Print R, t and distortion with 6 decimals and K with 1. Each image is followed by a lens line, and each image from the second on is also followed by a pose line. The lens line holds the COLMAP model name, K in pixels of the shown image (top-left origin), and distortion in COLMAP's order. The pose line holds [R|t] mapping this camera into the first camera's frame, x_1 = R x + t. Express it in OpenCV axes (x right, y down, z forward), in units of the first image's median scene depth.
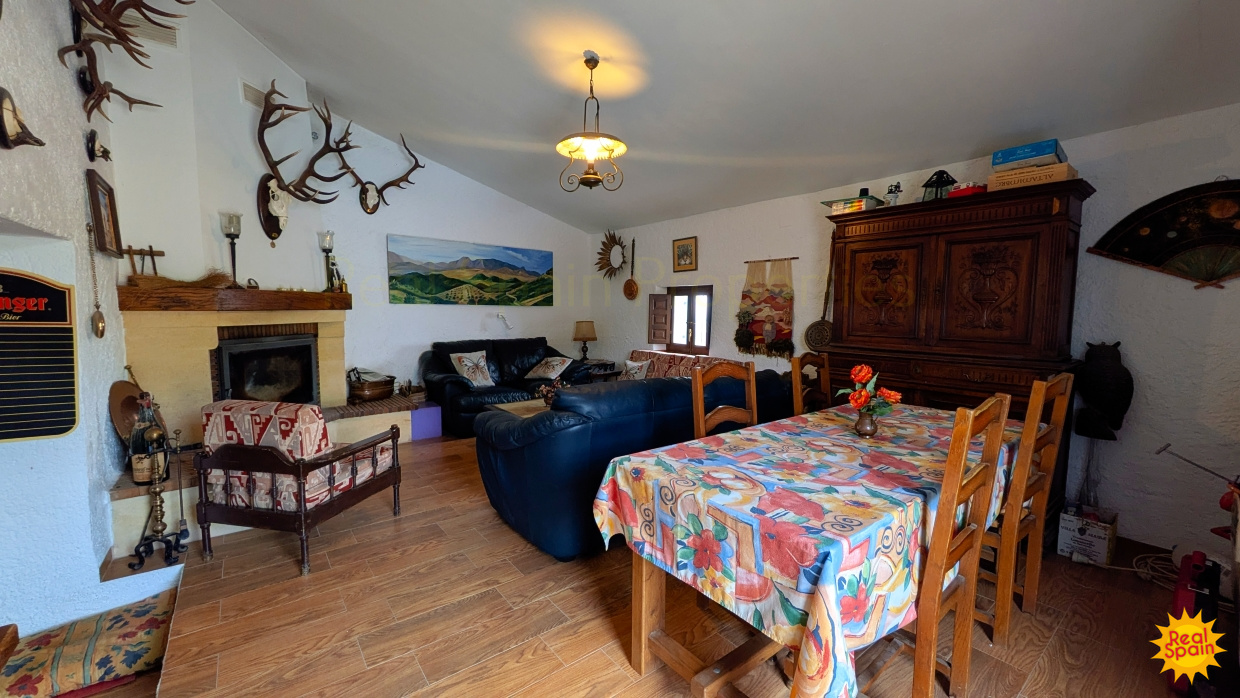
lens RADIAL K [[485.1, 0, 622.9], [0, 485.1, 352.2], [0, 0, 1]] dist [-0.000890, 0.000975]
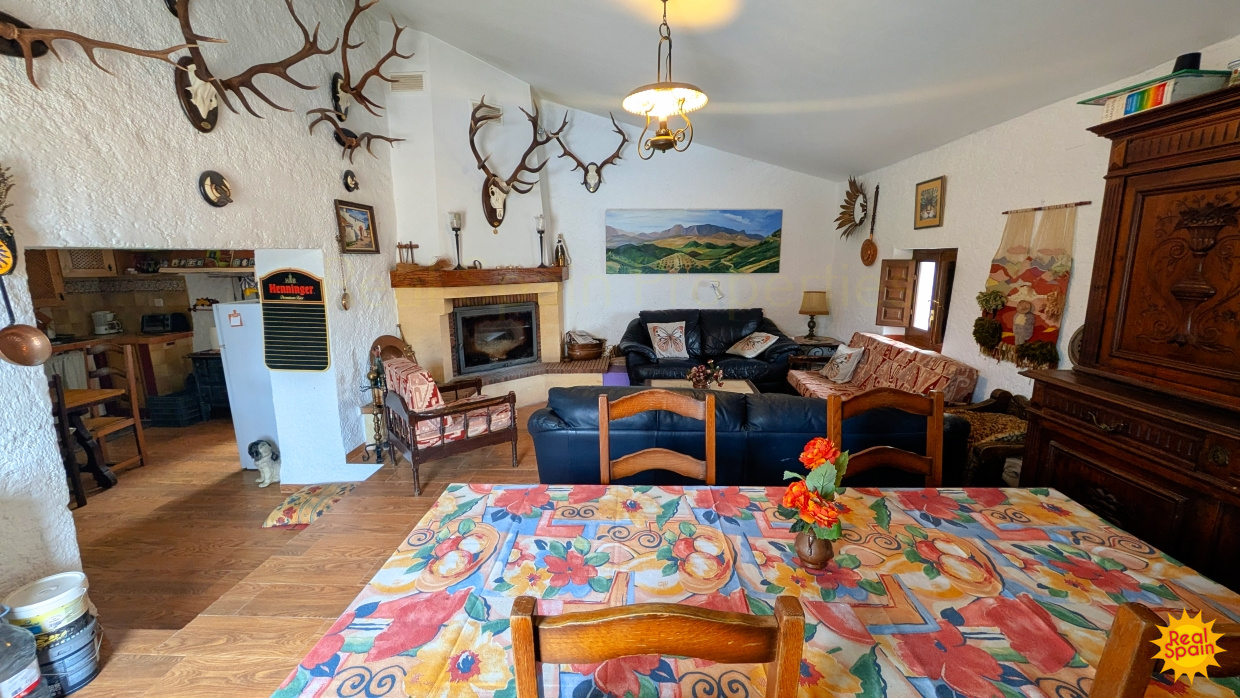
lens RADIAL K [[485.1, 0, 621.8], [0, 485.1, 351.0], [0, 0, 1]] dist [-0.000890, 0.000975]
pose [[0.761502, 0.106388, -0.639371, 0.291037], [-0.043790, 0.992628, 0.113013, -0.055995], [0.646681, -0.058062, 0.760547, 0.187853]]
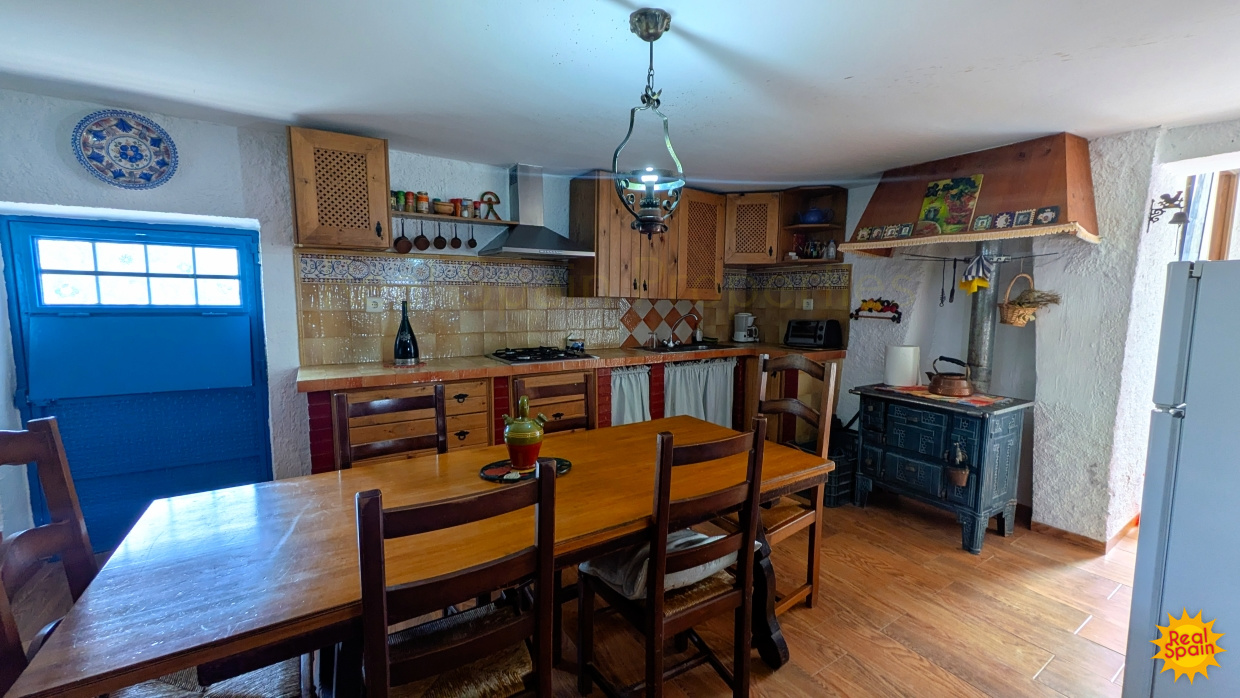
lens RADIAL K [[485.1, 0, 628.5], [0, 485.1, 353.0], [0, 0, 1]] dist [-0.000890, 0.000975]
pose [[-0.082369, 0.101966, -0.991372, -0.494956], [-0.100528, 0.988828, 0.110057, 0.032250], [0.991519, 0.108726, -0.071198, 0.128684]]
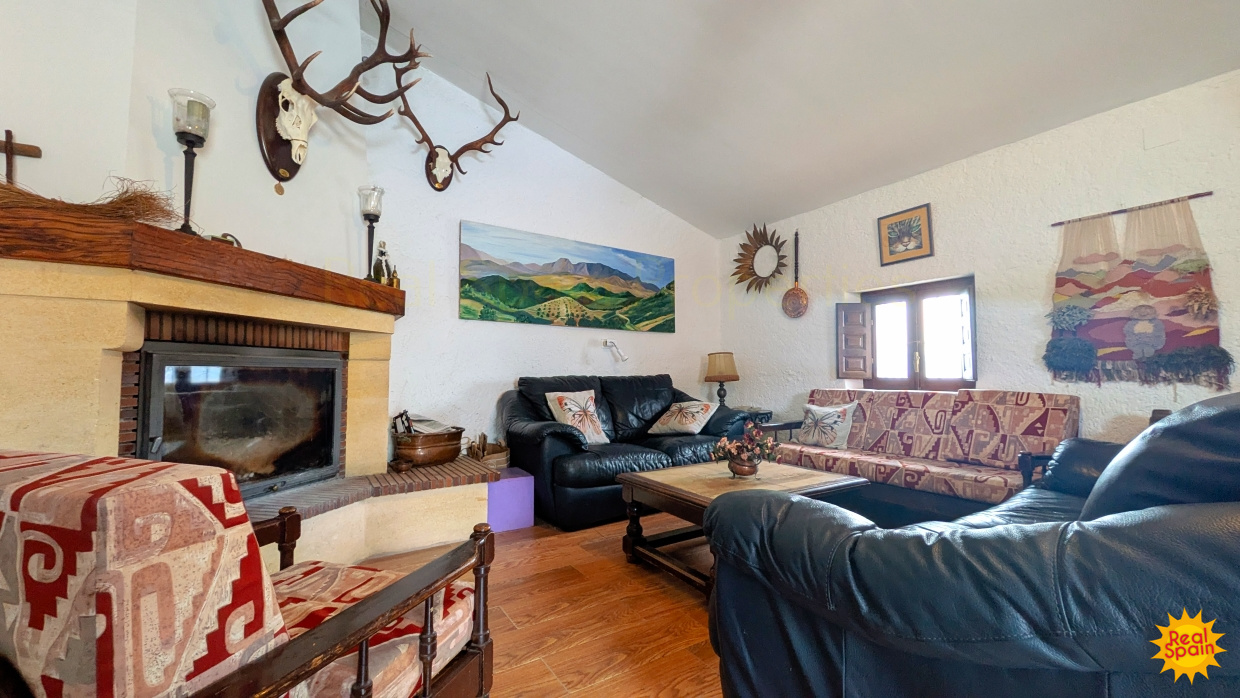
lens RADIAL K [[485.1, 0, 622.9], [0, 485.1, 350.2], [0, 0, 1]] dist [-0.000890, 0.000975]
pose [[0.995152, -0.018028, -0.096683, -0.205375], [0.003916, 0.989539, -0.144214, 0.044418], [0.098271, 0.143136, 0.984812, 0.393172]]
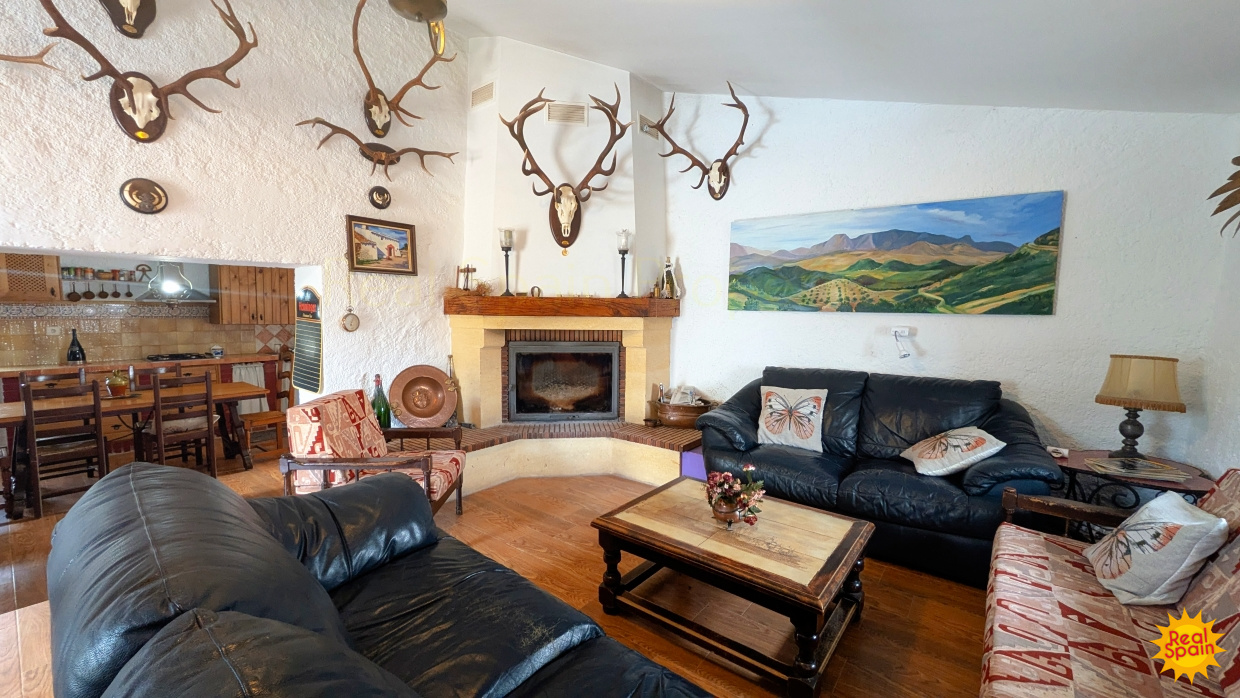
lens RADIAL K [[485.1, 0, 622.7], [0, 485.1, 350.7], [0, 0, 1]] dist [-0.000890, 0.000975]
pose [[0.244355, 0.074544, -0.966816, 0.251520], [-0.099692, 0.993689, 0.051420, -0.063399], [0.964548, 0.083820, 0.250244, 0.699314]]
